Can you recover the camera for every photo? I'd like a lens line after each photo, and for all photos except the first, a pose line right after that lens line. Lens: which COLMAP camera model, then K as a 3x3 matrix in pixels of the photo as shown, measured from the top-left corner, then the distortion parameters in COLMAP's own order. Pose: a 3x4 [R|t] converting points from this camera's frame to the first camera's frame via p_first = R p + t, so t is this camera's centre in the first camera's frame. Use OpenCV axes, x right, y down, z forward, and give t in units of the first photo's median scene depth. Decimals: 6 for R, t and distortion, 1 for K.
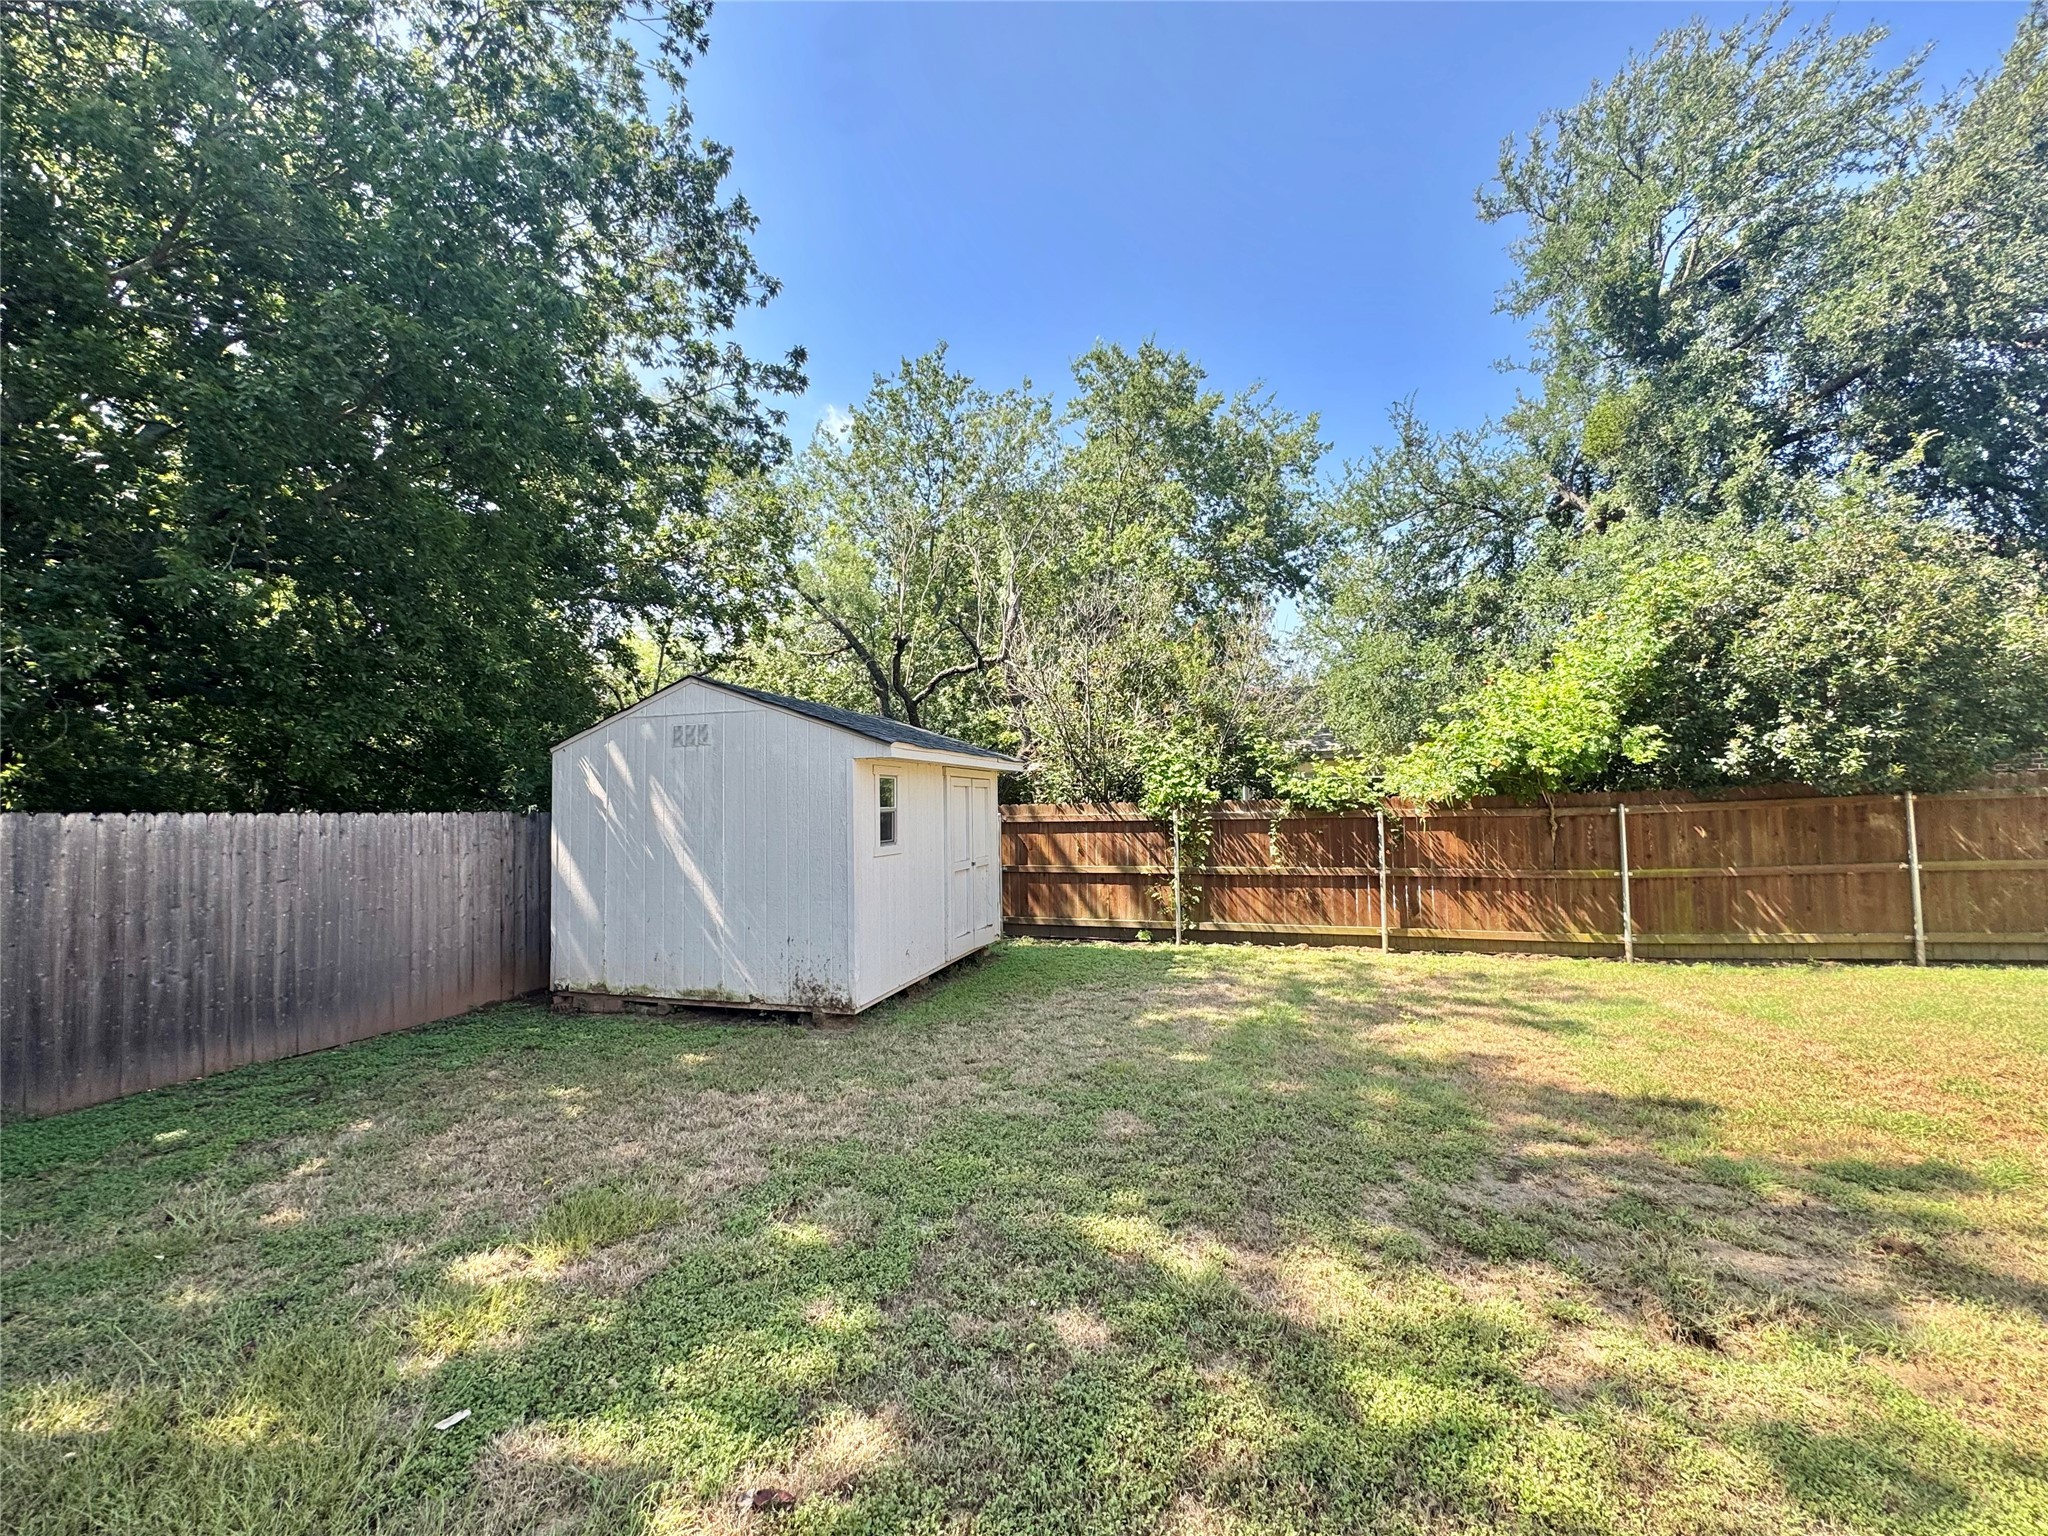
lens RADIAL K [[816.7, 0, 1024.2], [0, 816.7, 769.3], [0, 0, 1]] dist [-0.003819, 0.000779]
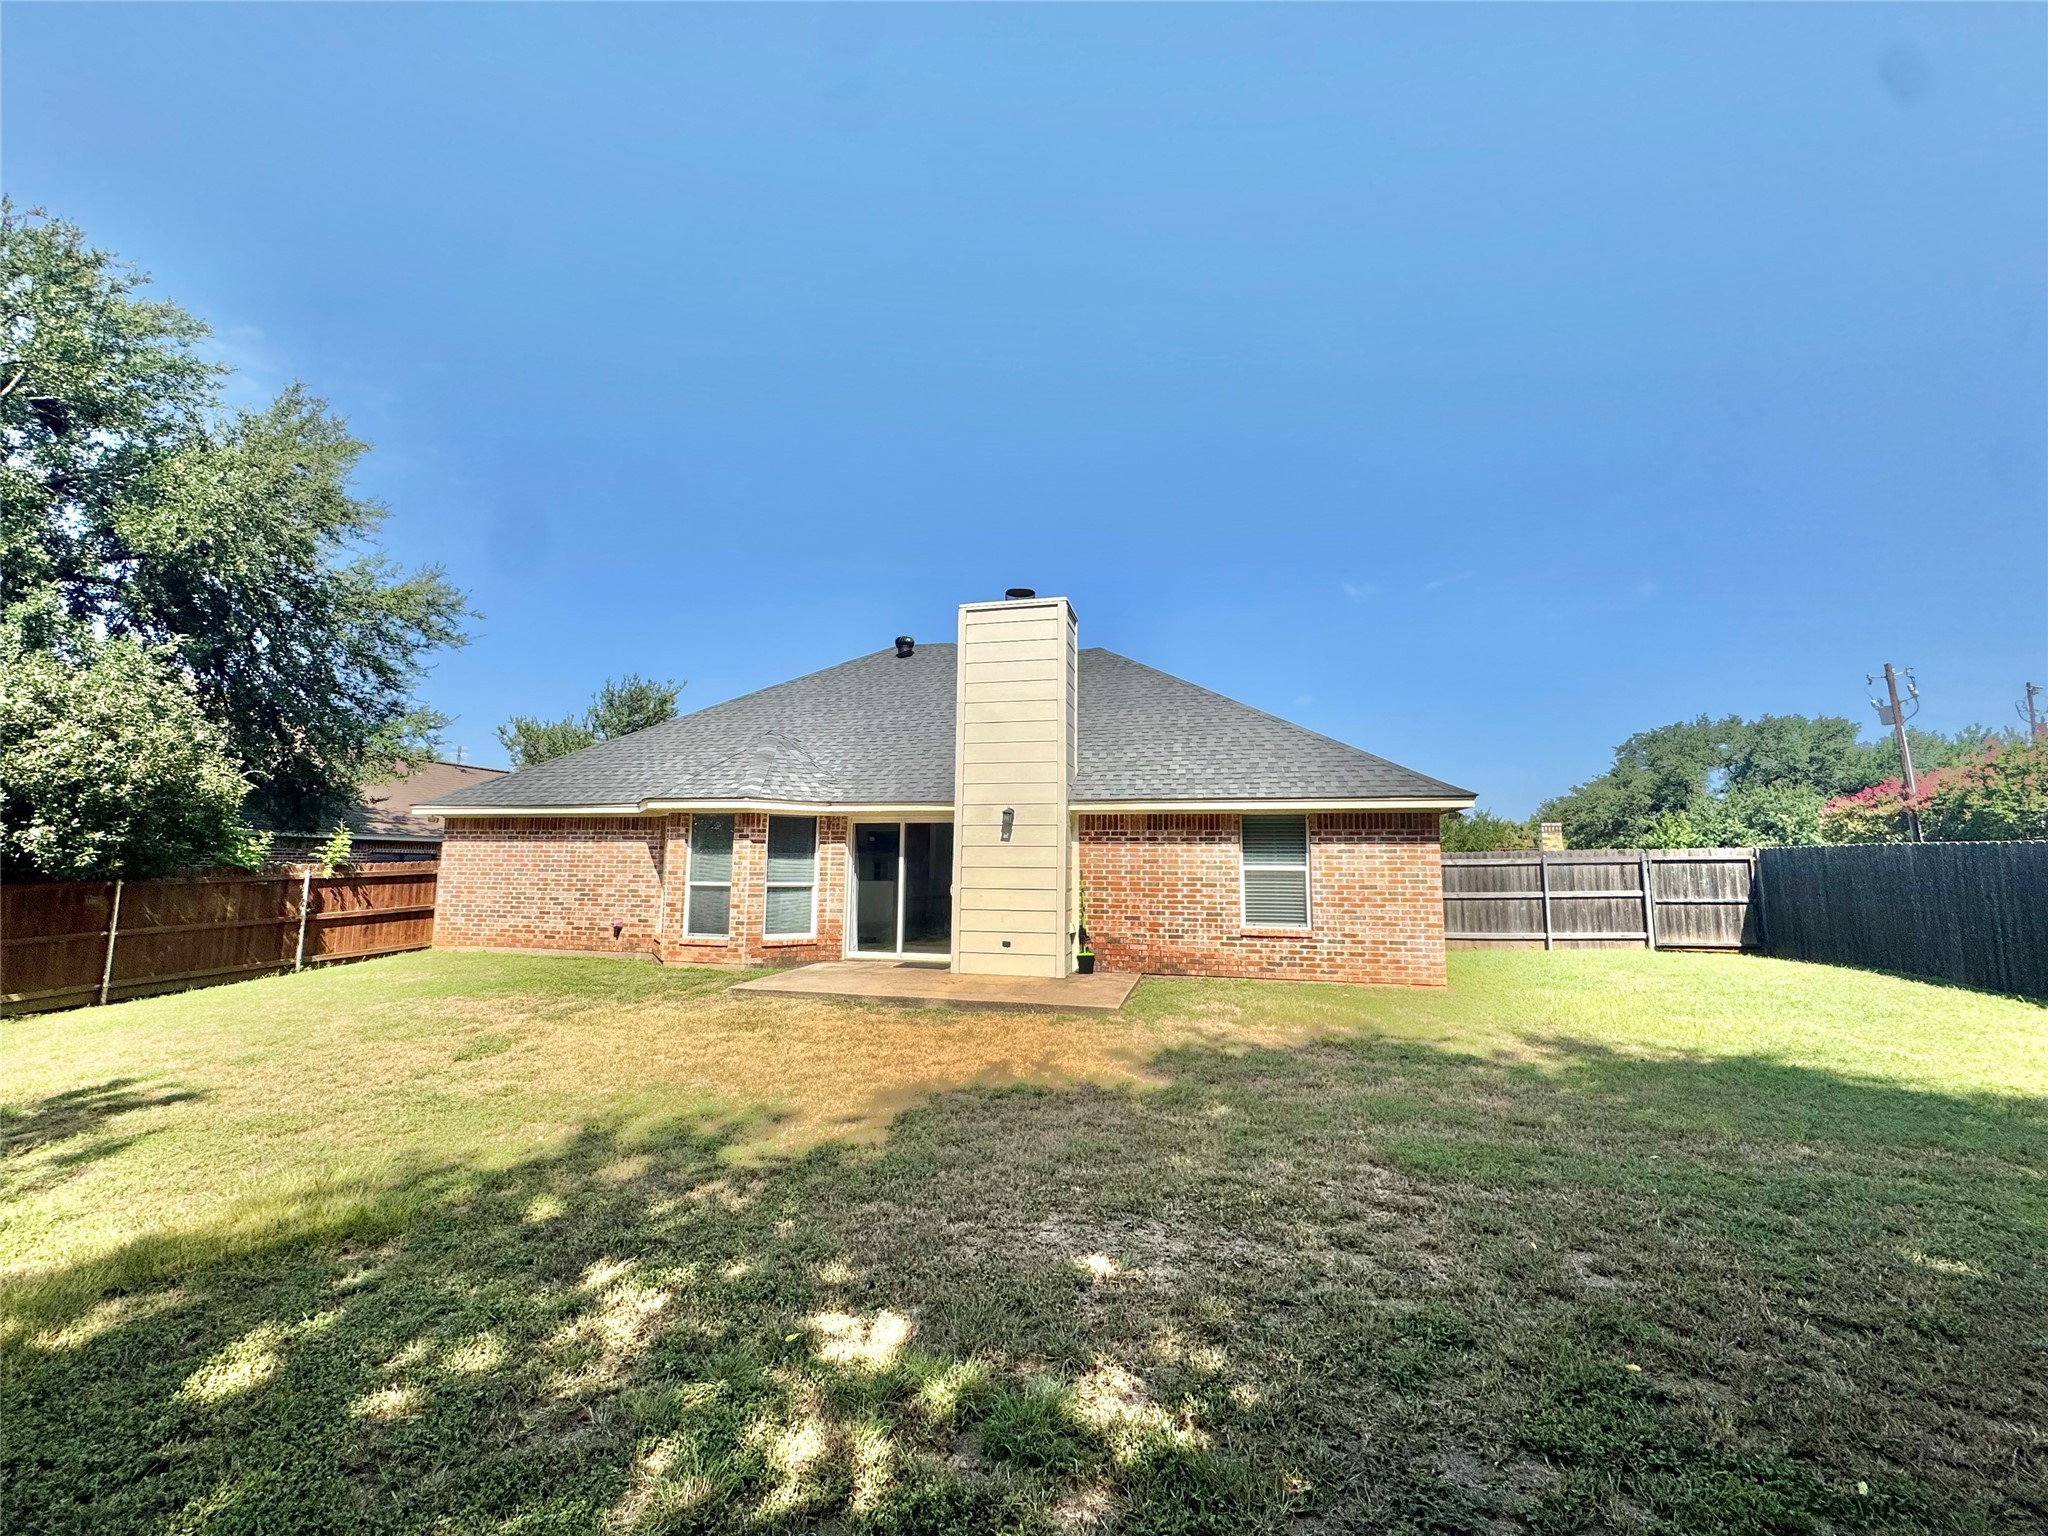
lens RADIAL K [[816.7, 0, 1017.9], [0, 816.7, 764.4], [0, 0, 1]] dist [-0.003819, 0.000779]
pose [[-0.111177, 0.144957, 0.983172, -0.432844], [-0.045929, 0.987499, -0.150788, -0.024323], [-0.992739, -0.061921, -0.103129, -0.333783]]
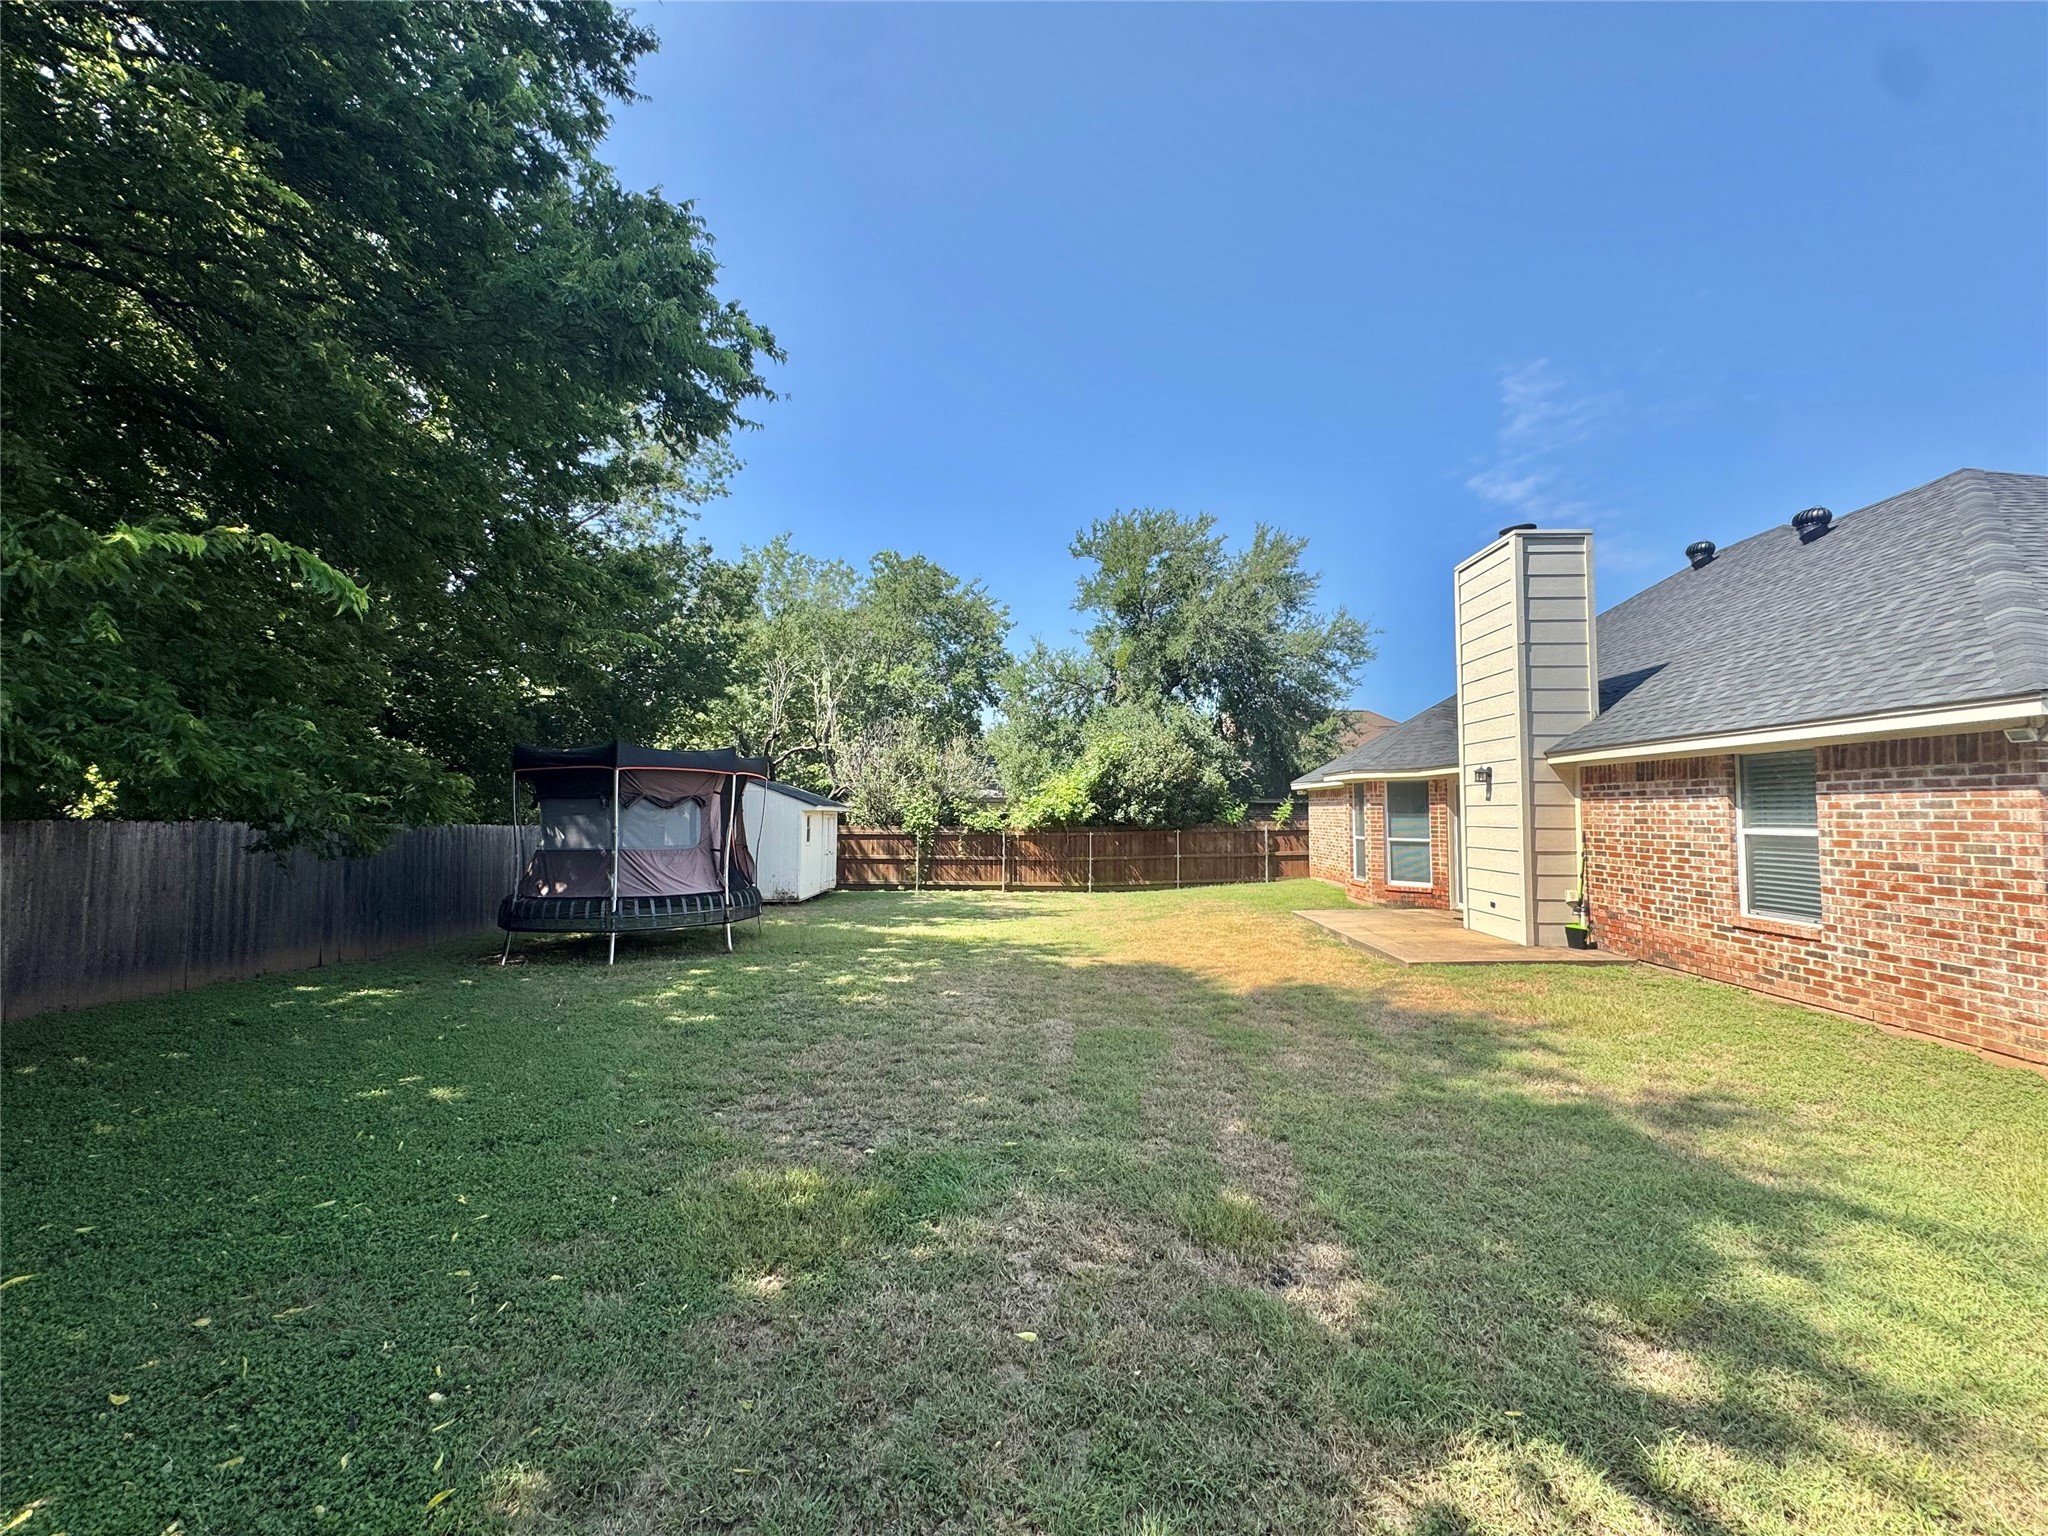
lens RADIAL K [[816.7, 0, 1024.2], [0, 816.7, 770.7], [0, 0, 1]] dist [-0.003819, 0.000779]
pose [[0.955536, 0.041114, 0.291996, -0.217597], [-0.036872, 0.999119, -0.020019, -0.087056], [-0.292561, 0.008362, 0.956210, -1.362600]]
